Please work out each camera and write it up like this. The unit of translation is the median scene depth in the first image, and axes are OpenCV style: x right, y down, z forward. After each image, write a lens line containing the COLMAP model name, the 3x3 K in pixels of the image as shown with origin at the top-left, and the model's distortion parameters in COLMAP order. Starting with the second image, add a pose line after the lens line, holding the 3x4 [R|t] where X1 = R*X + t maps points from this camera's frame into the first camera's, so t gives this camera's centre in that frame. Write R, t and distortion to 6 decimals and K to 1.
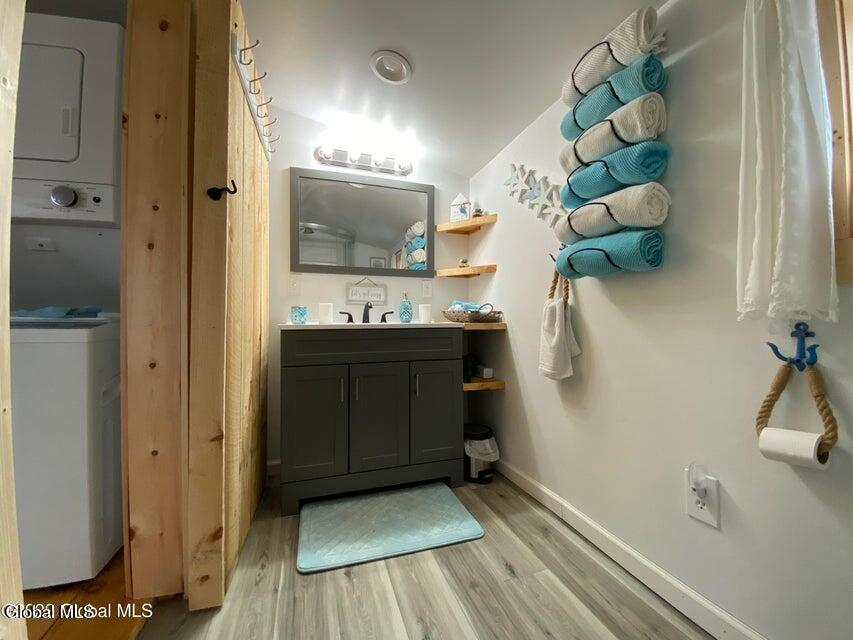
lens RADIAL K [[338.3, 0, 426.5], [0, 338.3, 320.0], [0, 0, 1]] dist [0.000787, -0.014056]
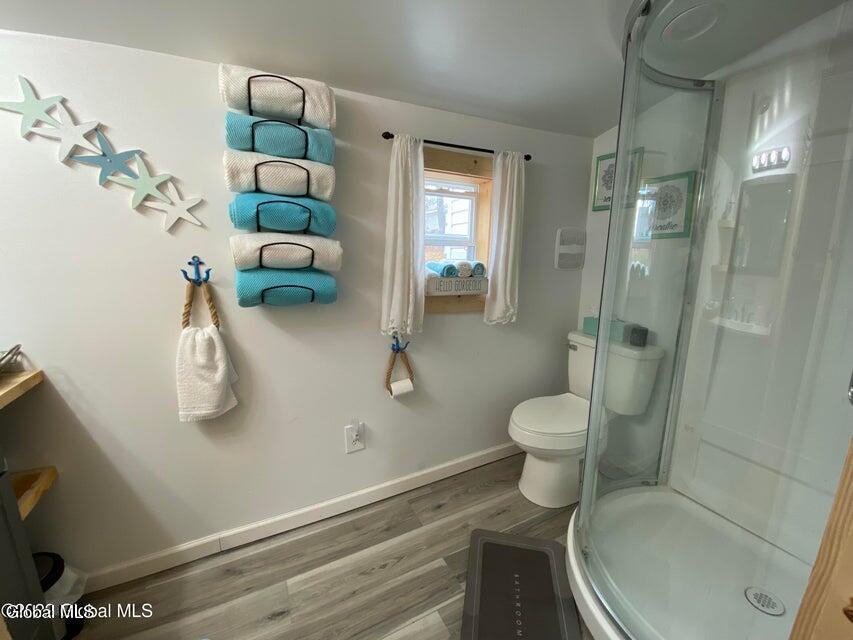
lens RADIAL K [[338.3, 0, 426.5], [0, 338.3, 320.0], [0, 0, 1]] dist [0.000787, -0.014056]
pose [[-0.150645, -0.185414, 0.971045, -0.570726], [-0.012592, 0.982534, 0.185655, -0.275472], [-0.988508, 0.015740, -0.150349, 0.669084]]
